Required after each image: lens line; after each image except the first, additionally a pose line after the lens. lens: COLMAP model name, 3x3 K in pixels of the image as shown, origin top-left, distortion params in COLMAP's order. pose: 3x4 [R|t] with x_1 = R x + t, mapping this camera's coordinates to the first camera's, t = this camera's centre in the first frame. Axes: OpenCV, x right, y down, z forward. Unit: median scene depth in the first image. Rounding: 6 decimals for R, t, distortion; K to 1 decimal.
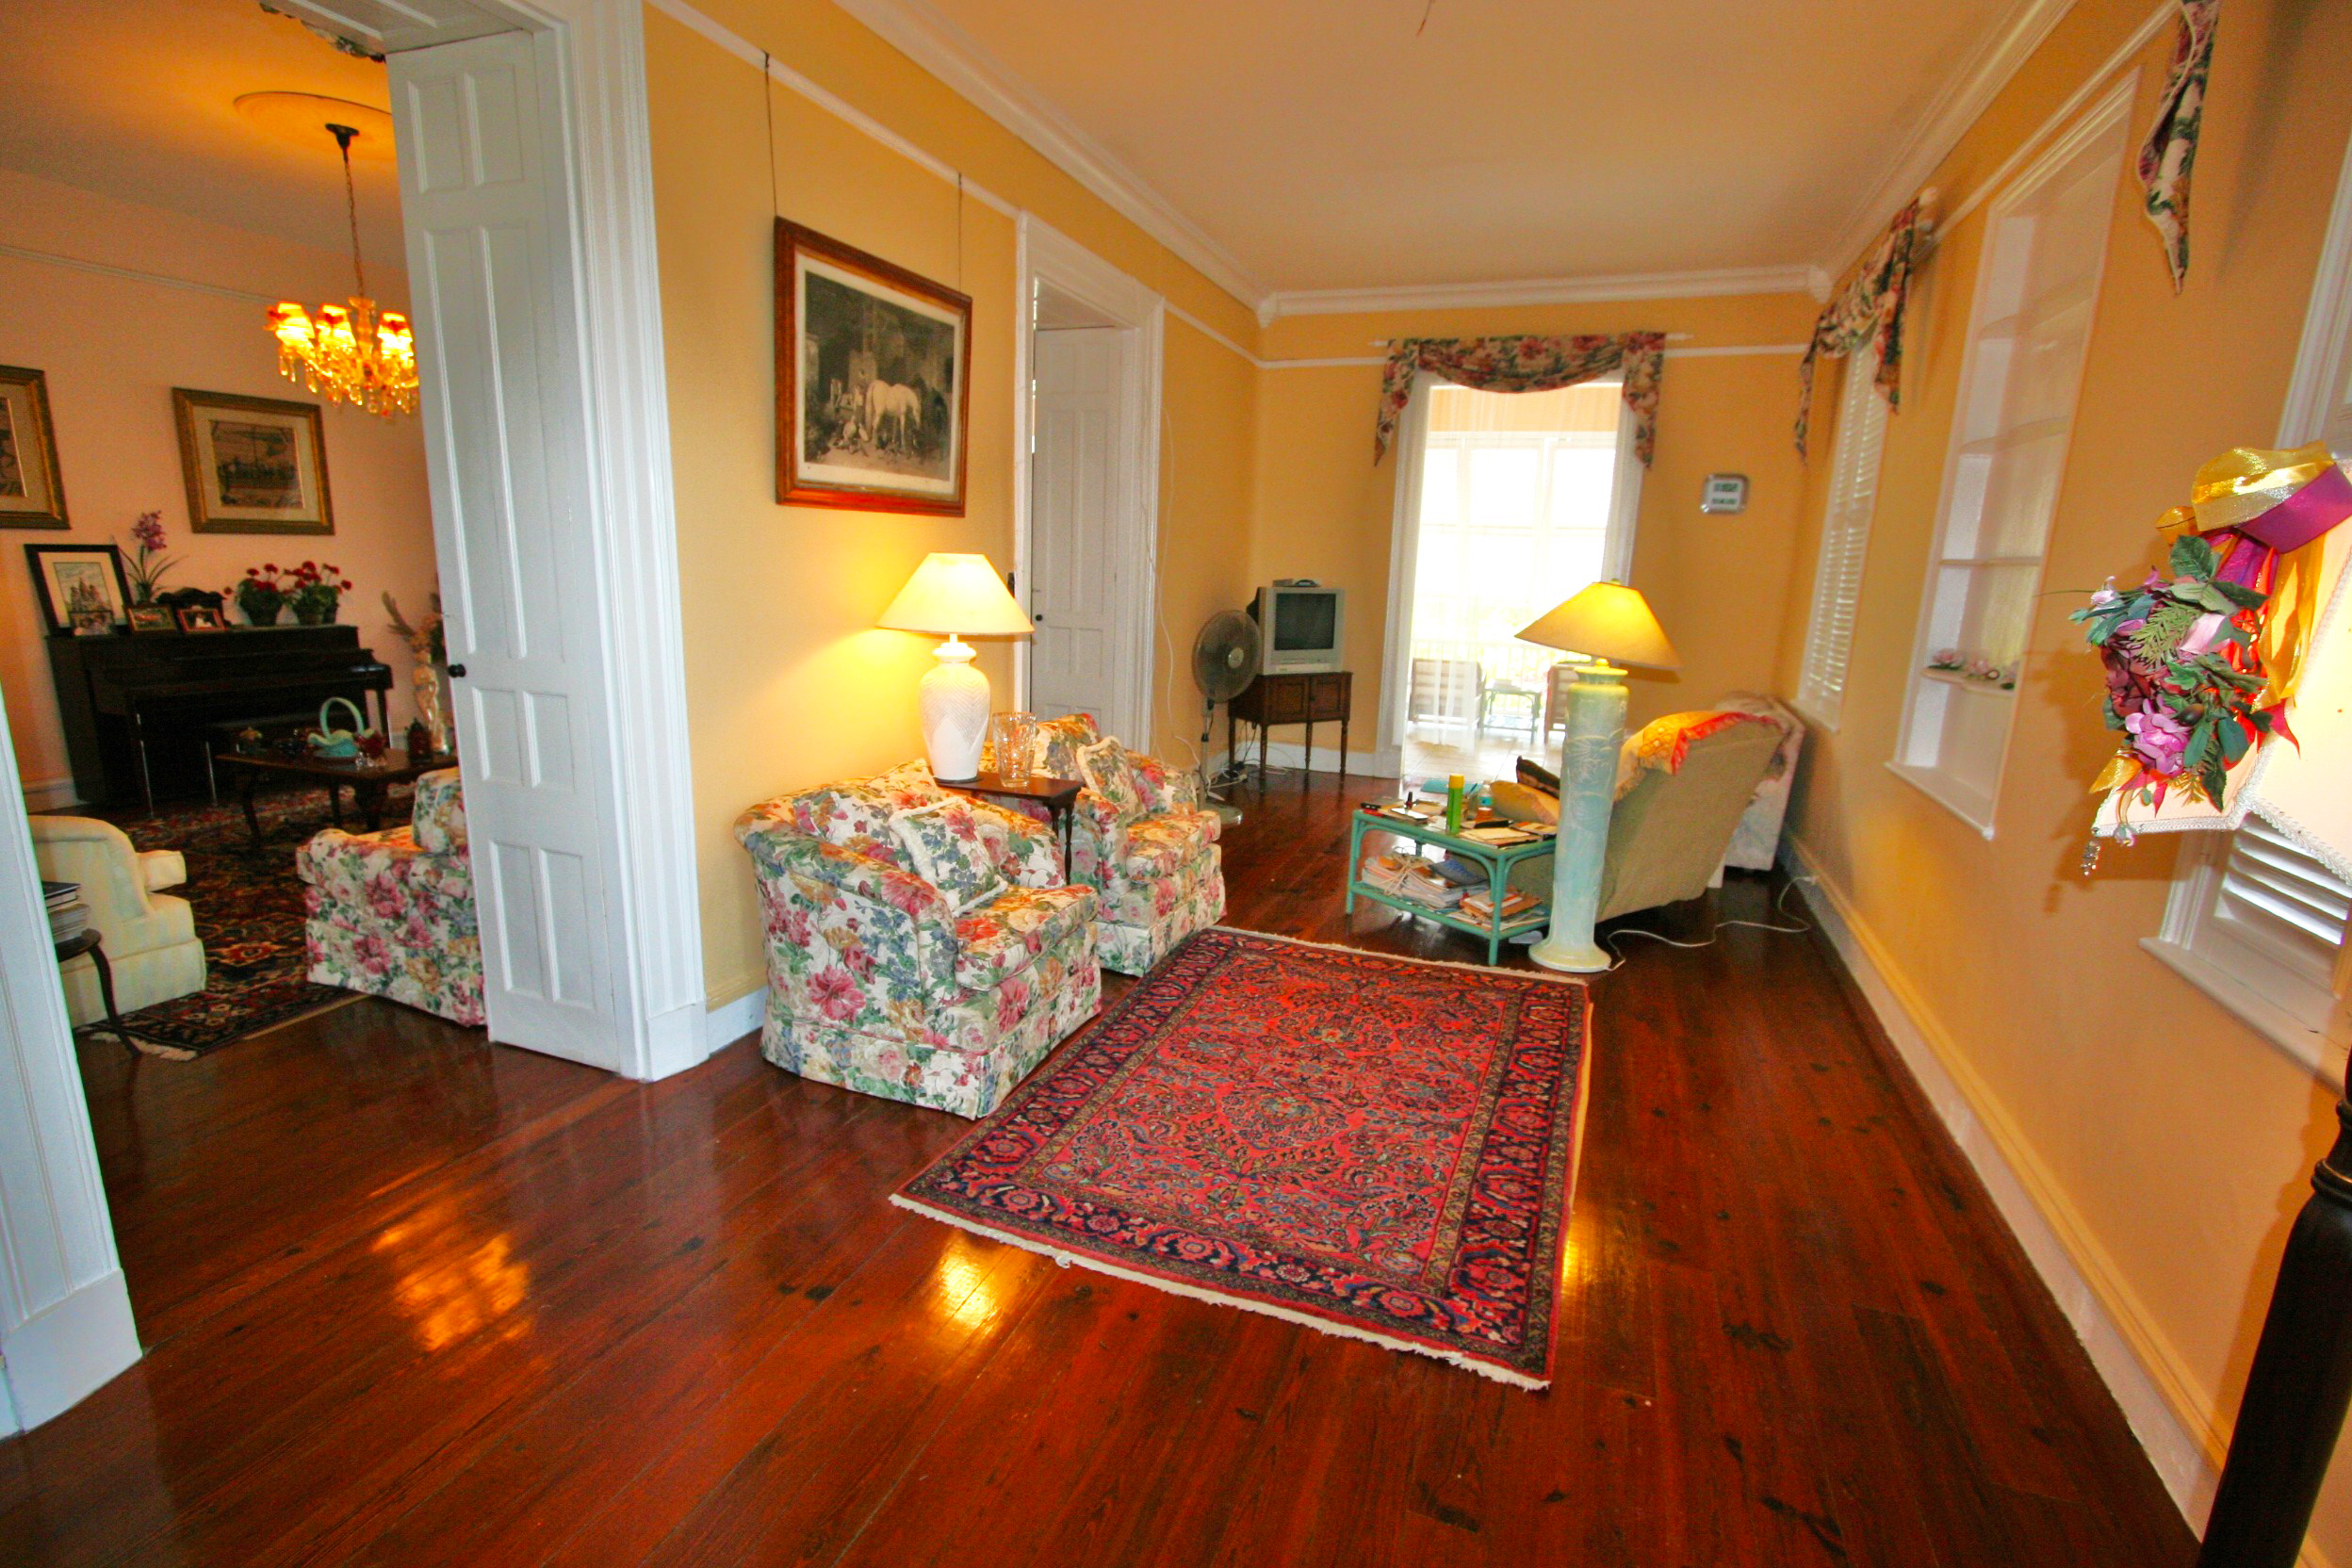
lens RADIAL K [[1087.7, 0, 1178.5], [0, 1087.7, 799.3], [0, 0, 1]] dist [-0.014177, 0.001023]
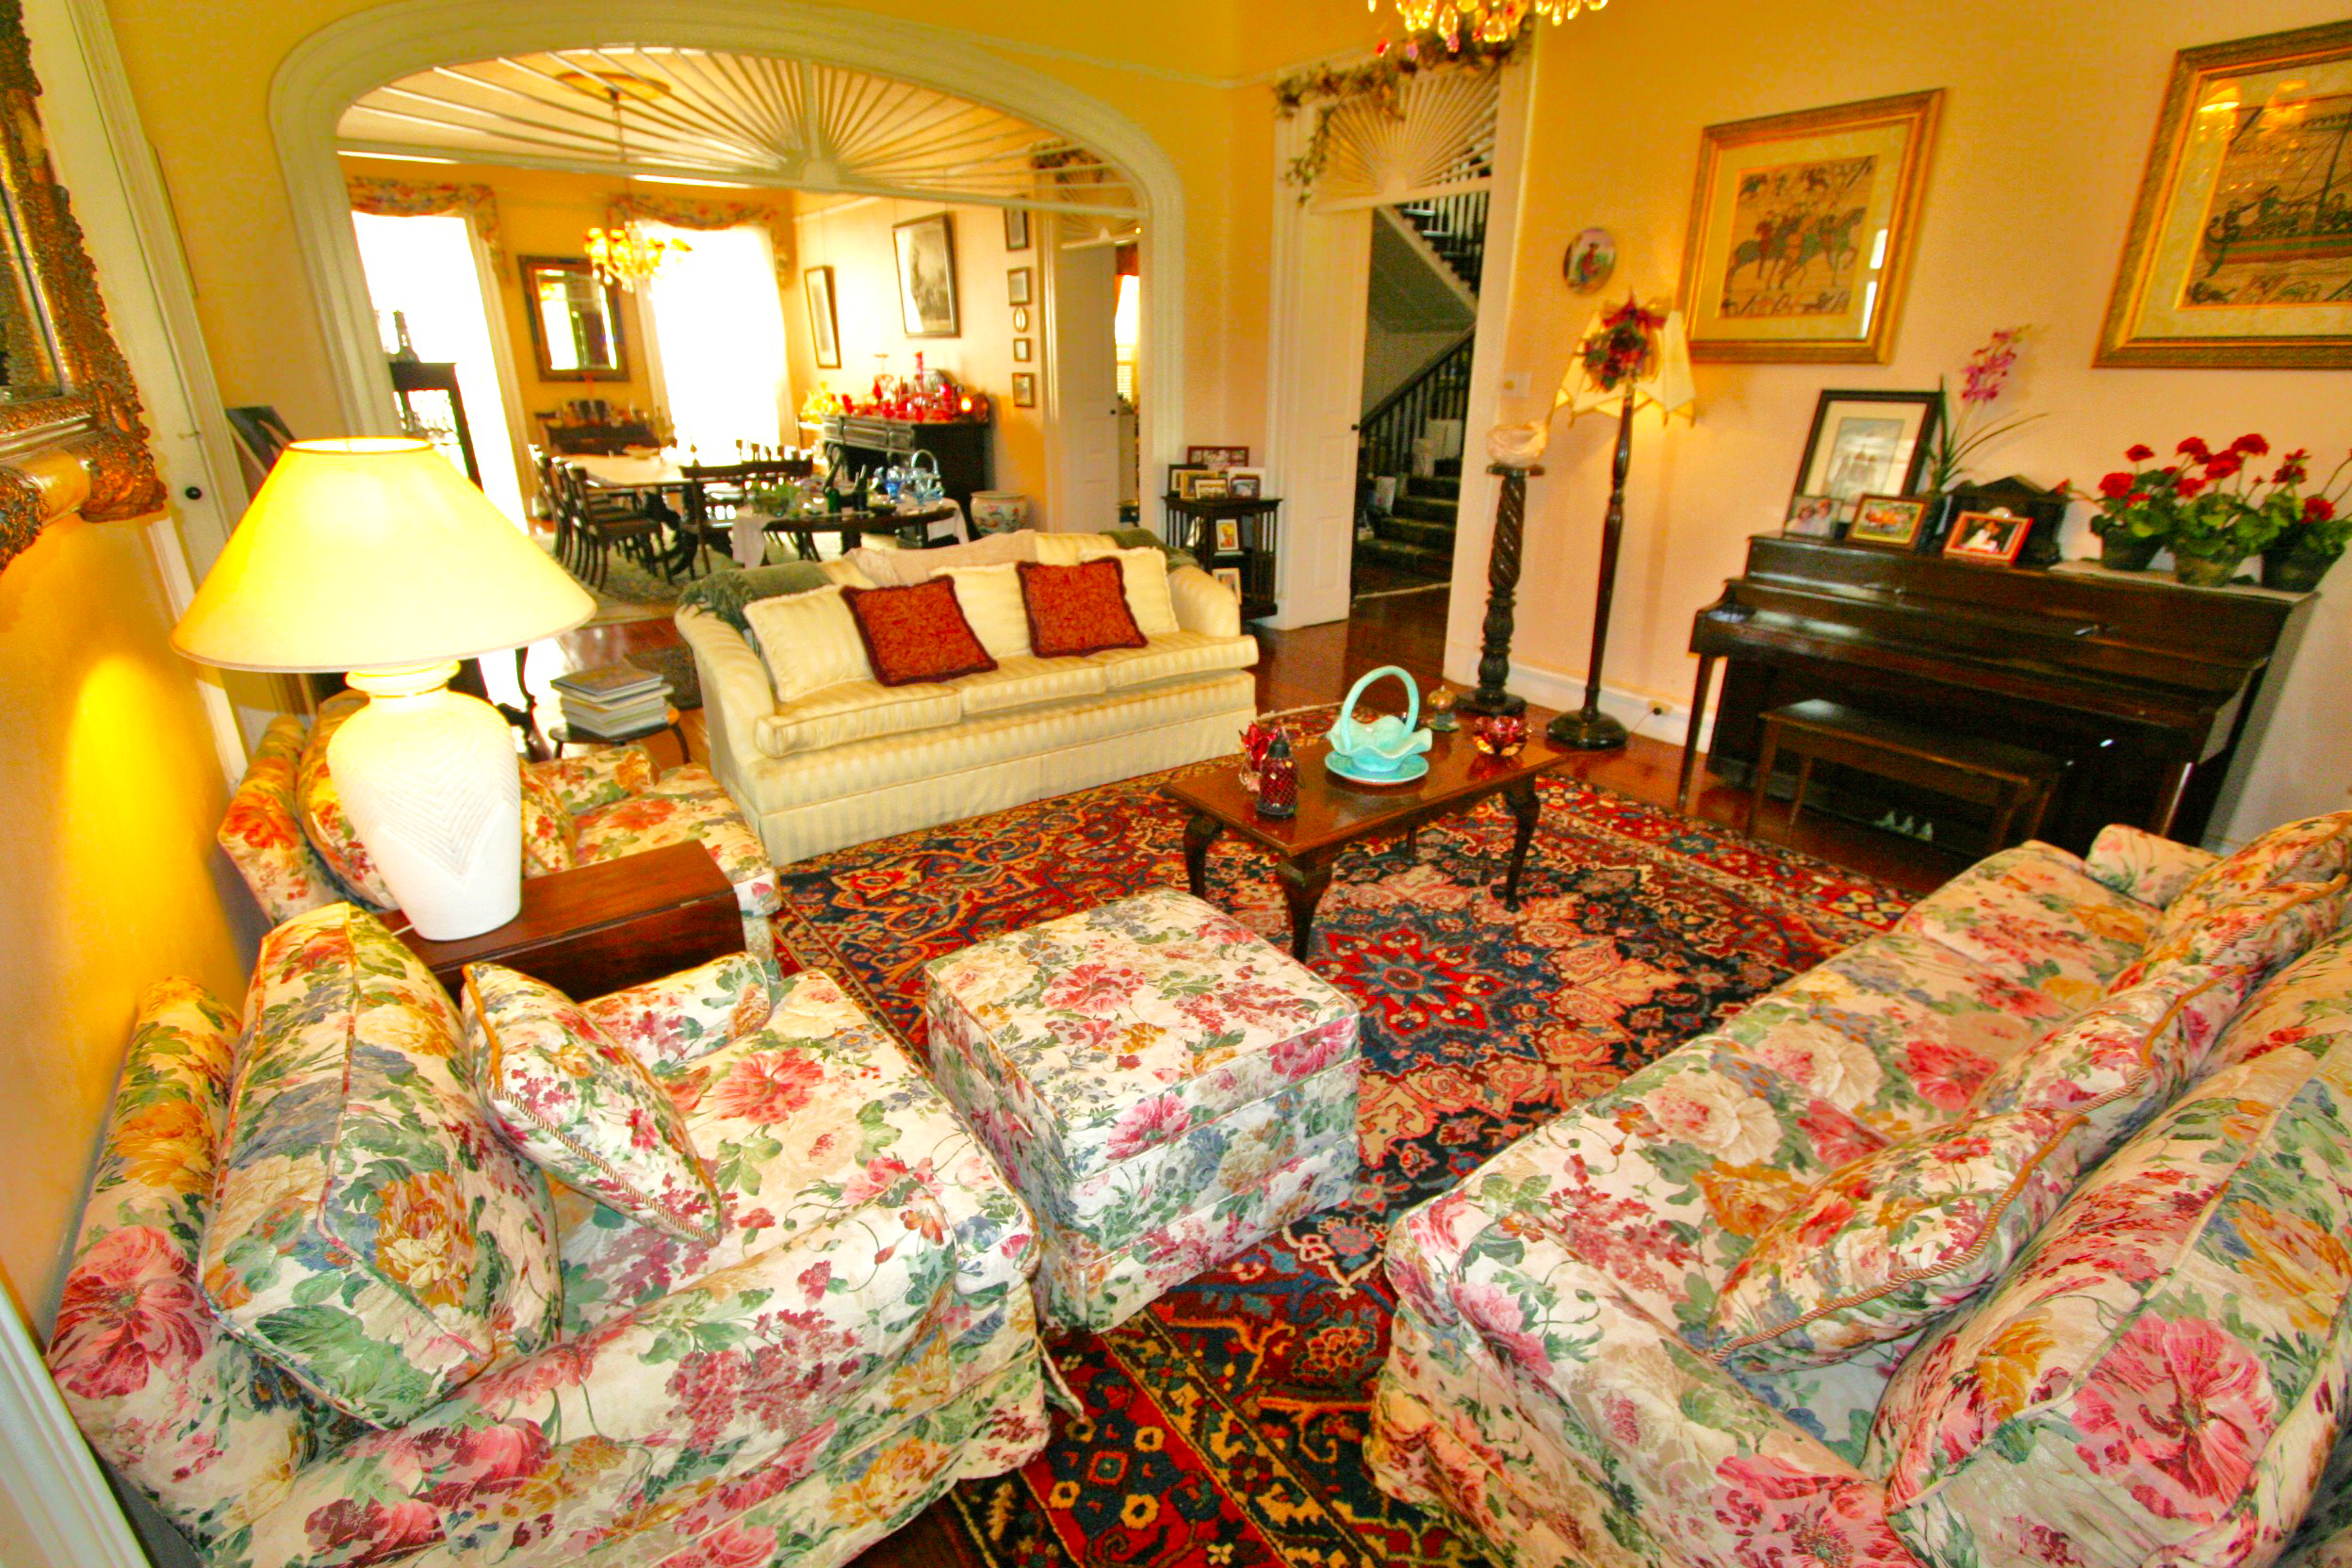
lens RADIAL K [[1087.7, 0, 1178.5], [0, 1087.7, 799.3], [0, 0, 1]] dist [-0.014177, 0.001023]
pose [[-0.557281, 0.275509, -0.783283, -0.220906], [-0.204141, 0.868930, 0.450874, -0.211732], [0.804838, 0.411163, -0.427996, 0.954049]]
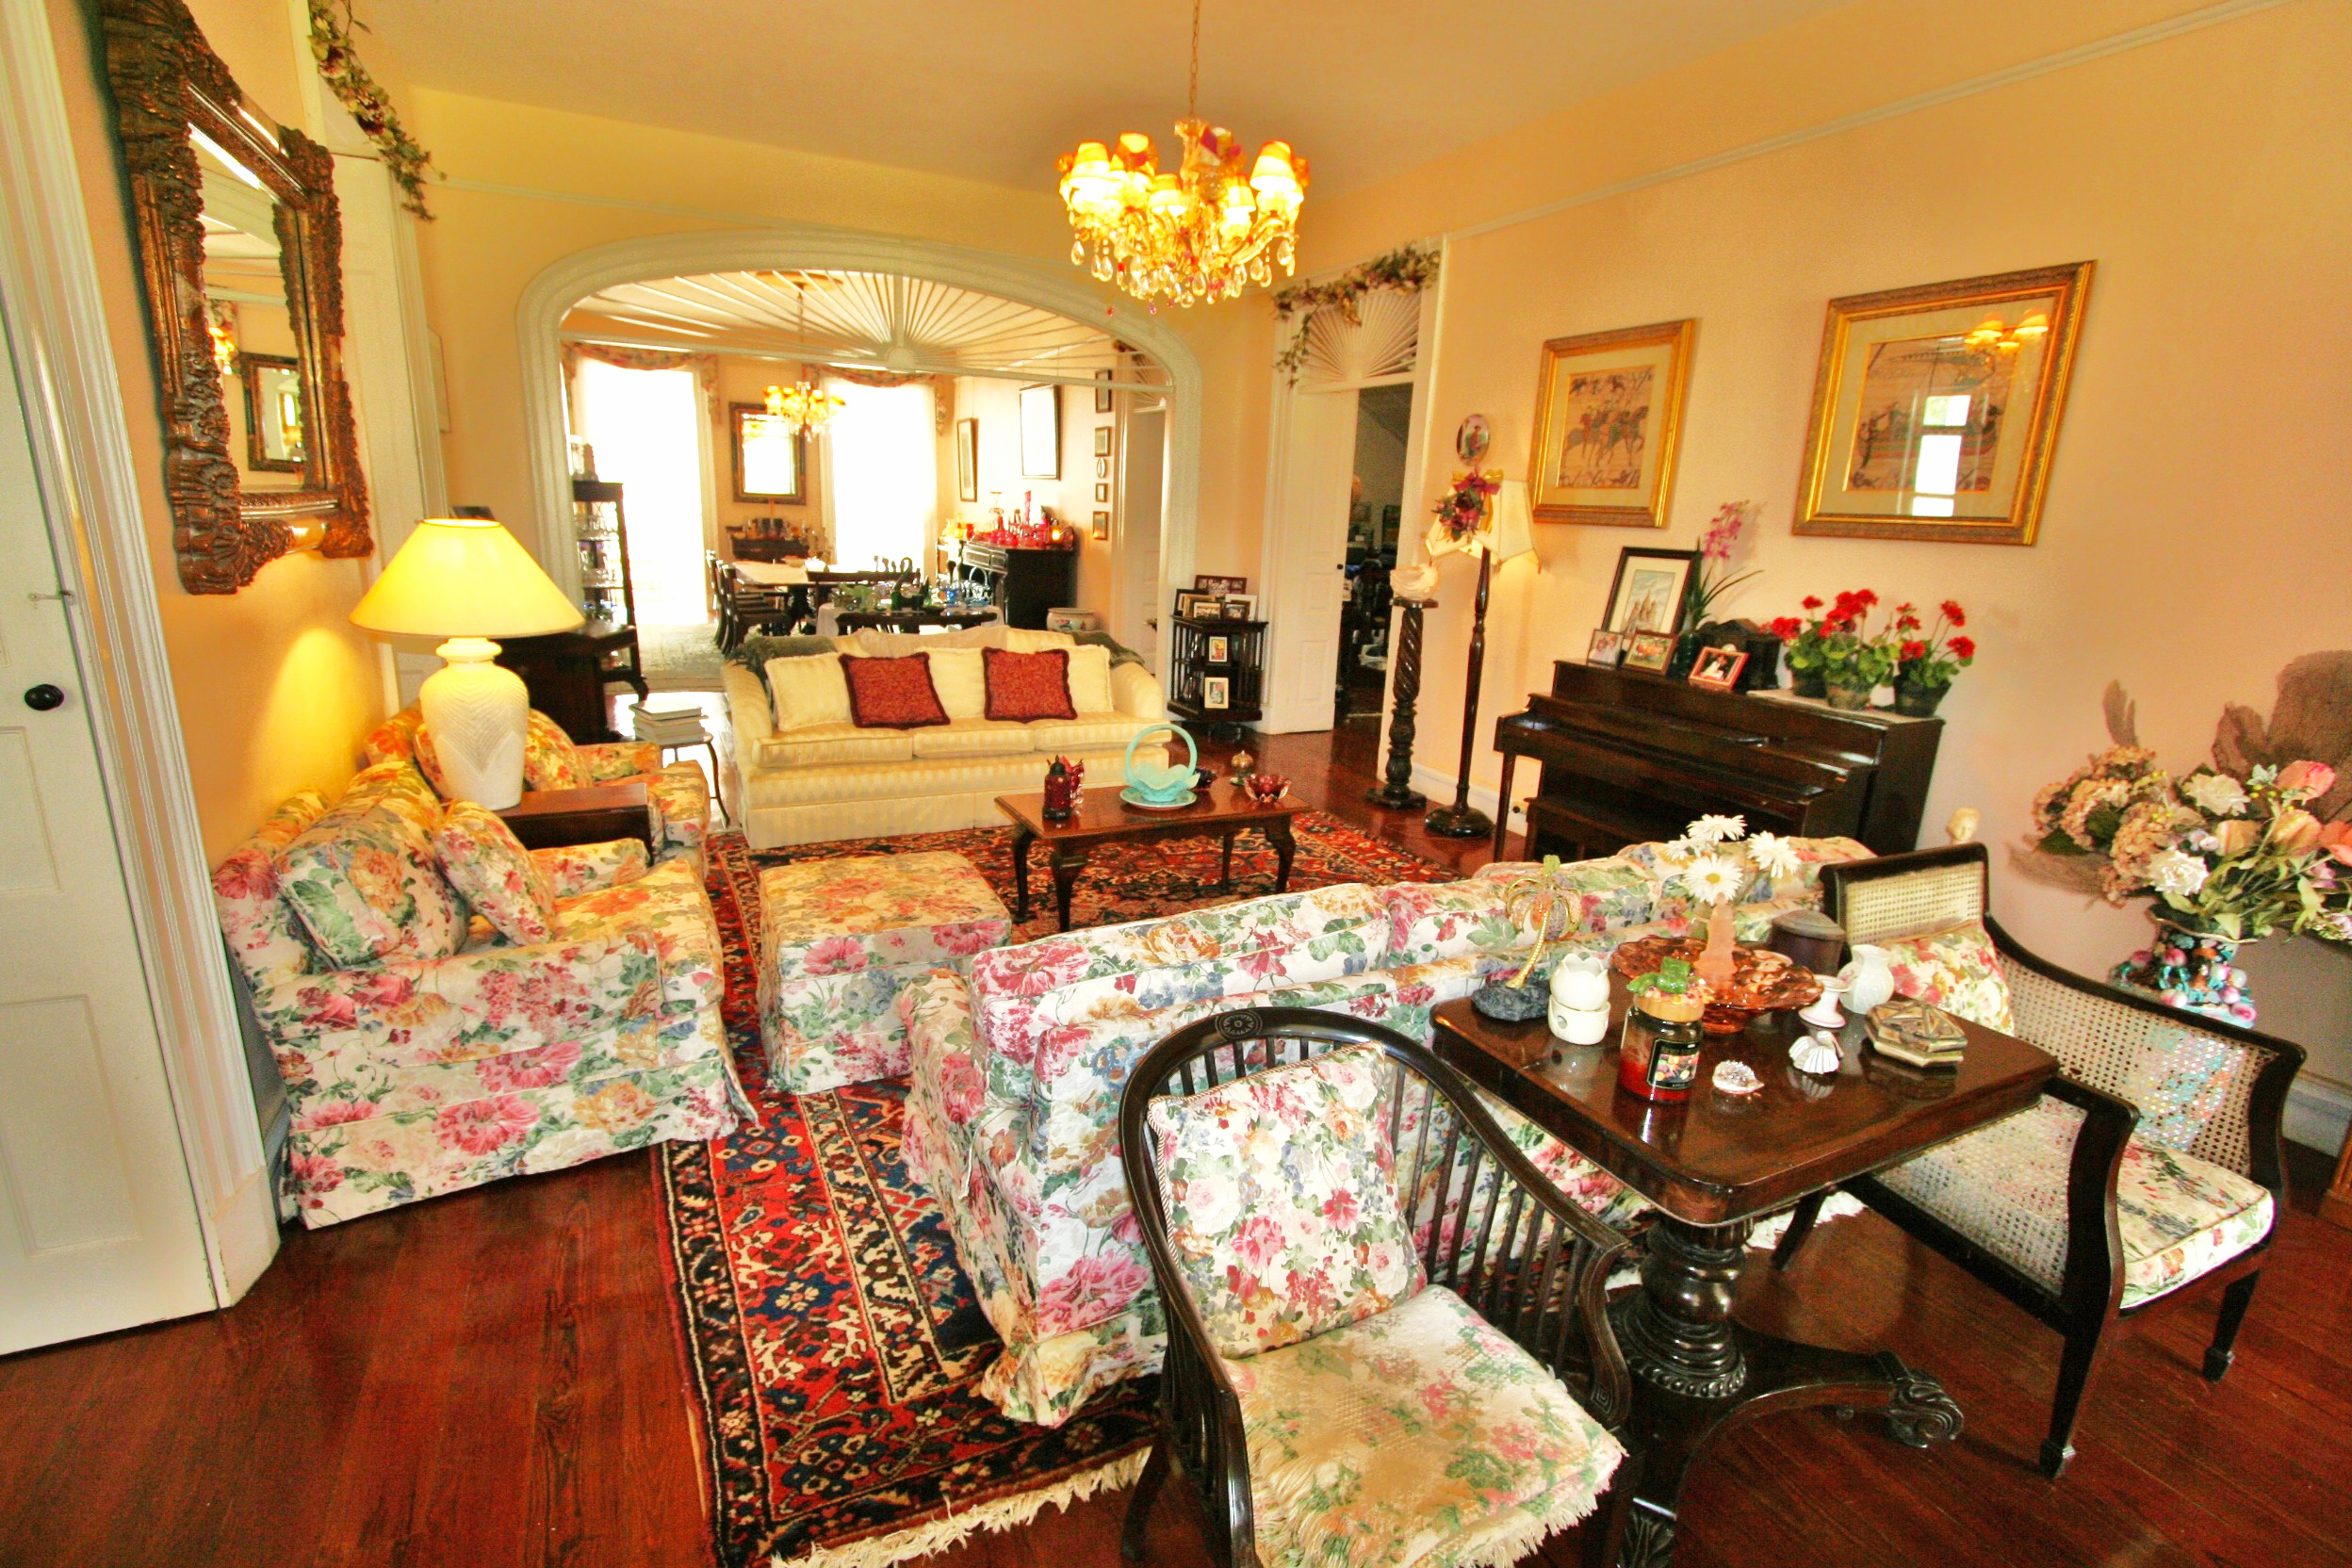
lens RADIAL K [[1087.7, 0, 1178.5], [0, 1087.7, 799.3], [0, 0, 1]] dist [-0.014177, 0.001023]
pose [[-0.684069, 0.127827, -0.718130, -0.198039], [-0.224881, 0.899608, 0.374345, -0.265414], [0.693887, 0.417571, -0.586648, 1.186292]]
